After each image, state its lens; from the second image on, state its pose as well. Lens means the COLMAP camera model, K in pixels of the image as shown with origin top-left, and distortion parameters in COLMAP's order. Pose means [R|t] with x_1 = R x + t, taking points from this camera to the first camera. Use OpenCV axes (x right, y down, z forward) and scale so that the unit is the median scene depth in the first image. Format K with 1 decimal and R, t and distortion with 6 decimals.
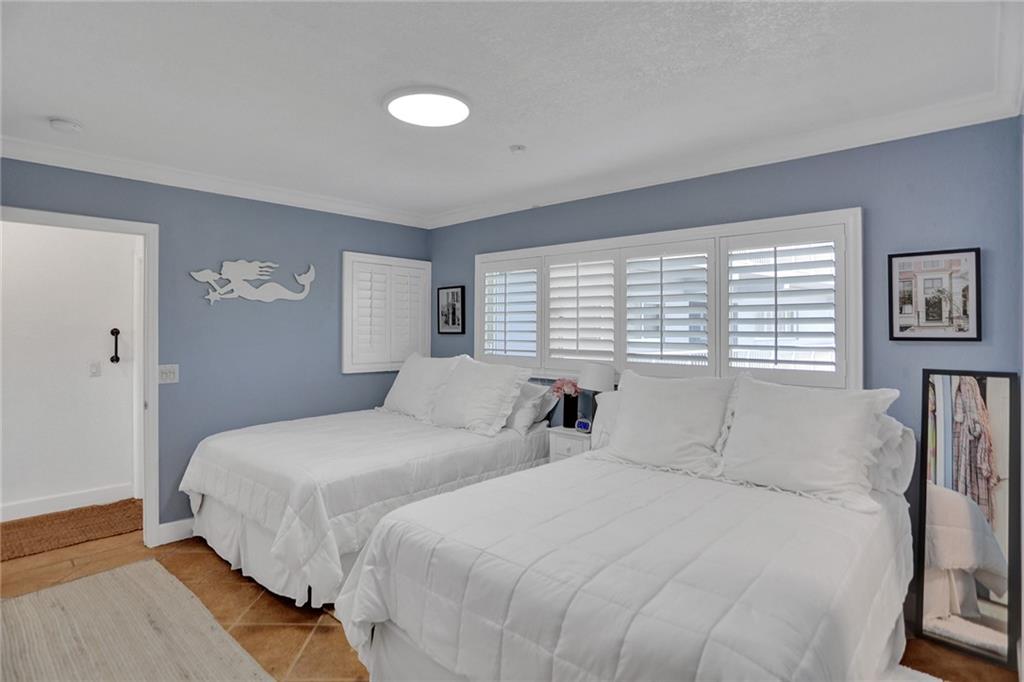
lens RADIAL K [[542.6, 0, 515.9], [0, 542.6, 337.2], [0, 0, 1]] dist [-0.040757, 0.001000]
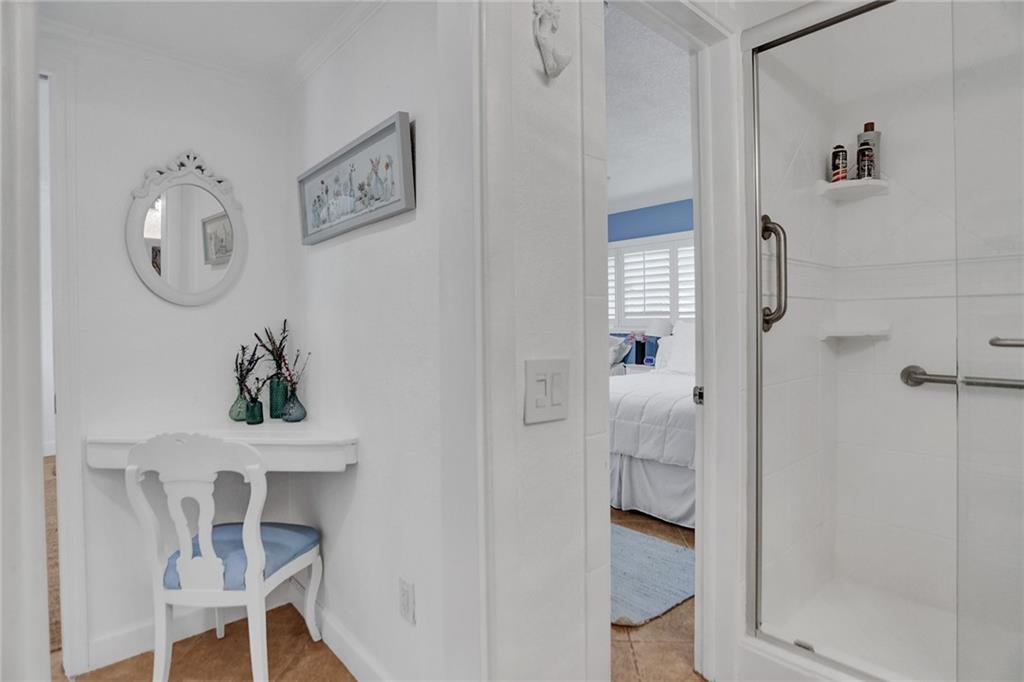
lens RADIAL K [[542.6, 0, 513.1], [0, 542.6, 338.9], [0, 0, 1]] dist [-0.040757, 0.001000]
pose [[0.993423, -0.011592, -0.113917, -0.072083], [0.013025, 0.999845, 0.011840, 0.074460], [0.113762, -0.013246, 0.993420, -0.483455]]
